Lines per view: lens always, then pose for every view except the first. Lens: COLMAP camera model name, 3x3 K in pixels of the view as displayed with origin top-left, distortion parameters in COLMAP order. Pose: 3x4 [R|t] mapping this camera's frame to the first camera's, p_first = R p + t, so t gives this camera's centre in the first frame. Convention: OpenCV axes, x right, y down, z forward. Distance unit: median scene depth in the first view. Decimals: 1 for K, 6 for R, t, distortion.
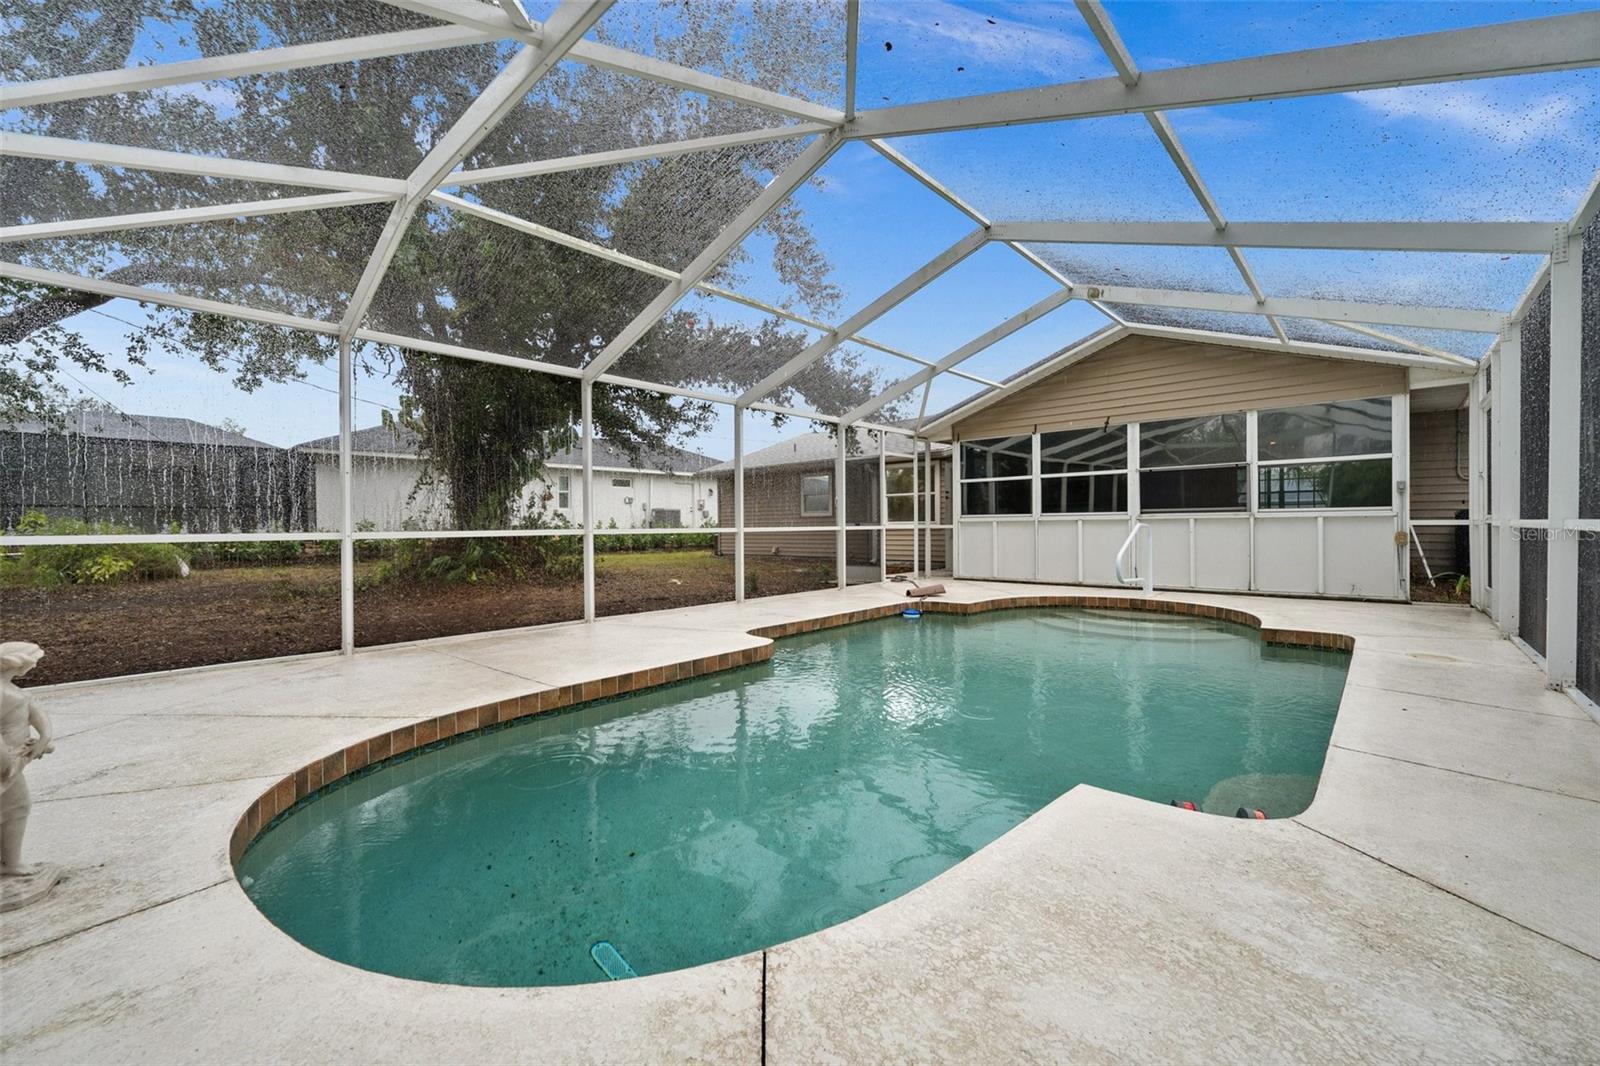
lens RADIAL K [[637.2, 0, 800.0], [0, 637.2, 533.0], [0, 0, 1]] dist [-0.002282, -0.000272]
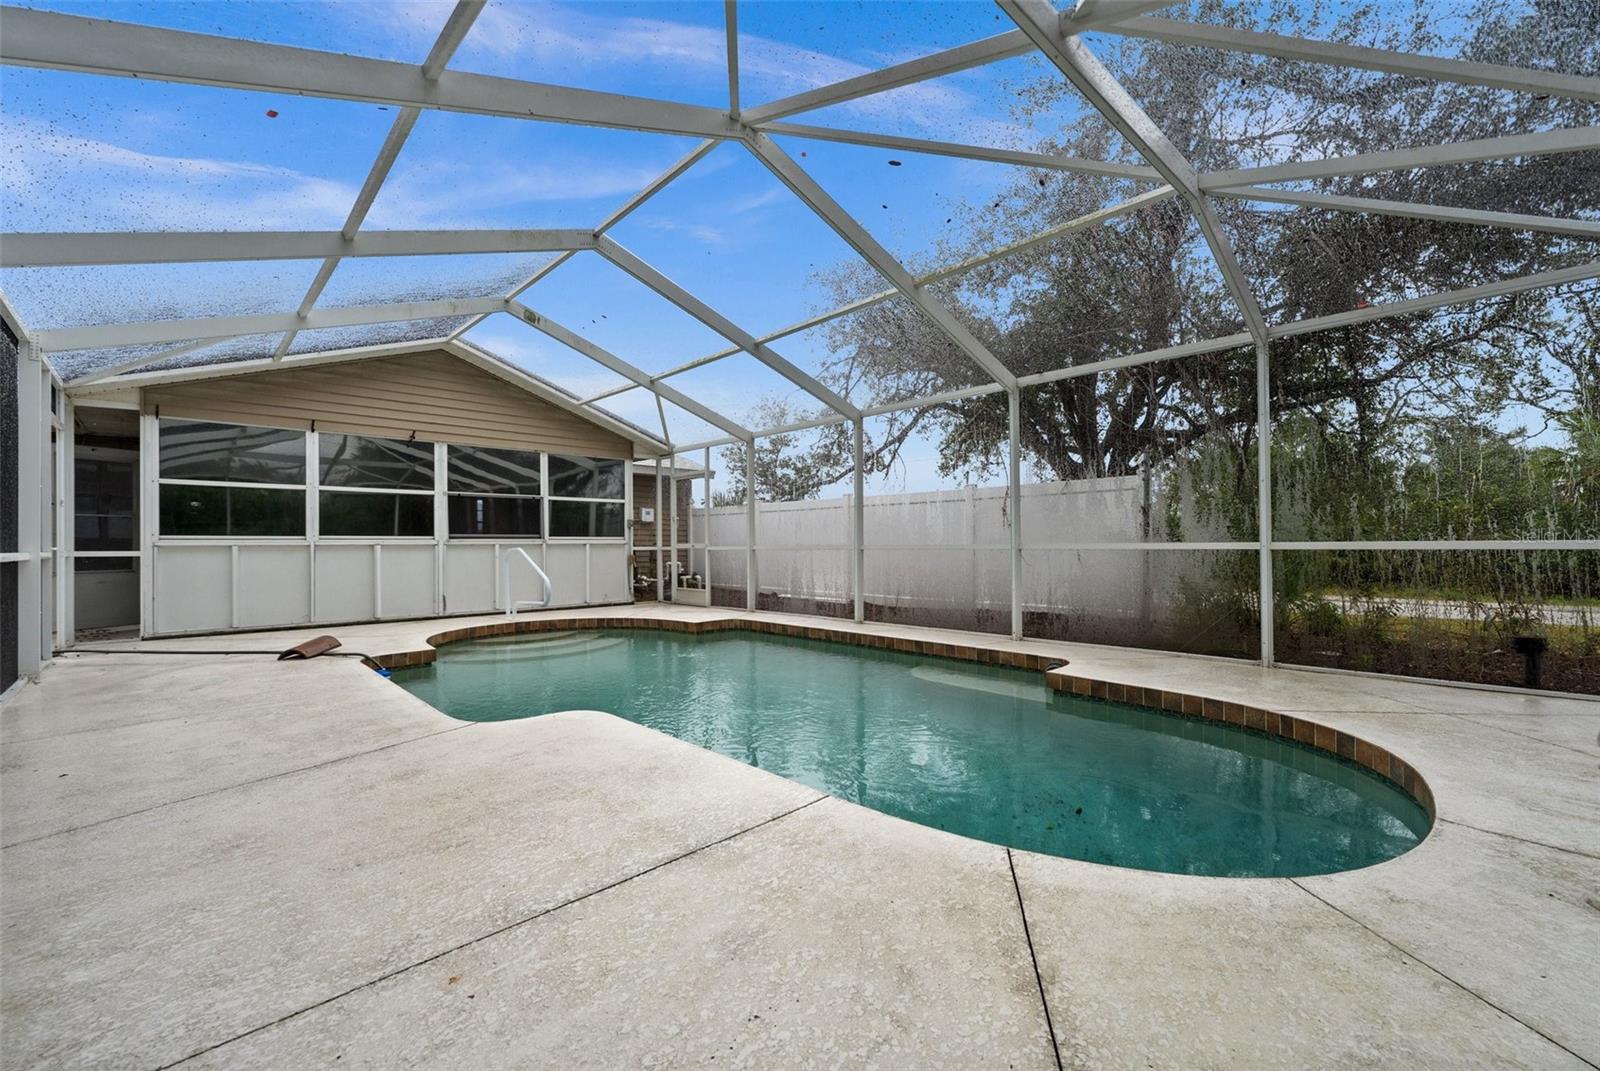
lens RADIAL K [[665.2, 0, 800.0], [0, 665.2, 535.5], [0, 0, 1]] dist [0.000647, 0.000284]
pose [[0.071651, 0.023544, 0.997152, -0.430362], [0.019054, 0.999507, -0.024969, 0.000338], [-0.997248, 0.020789, 0.071167, 0.401426]]
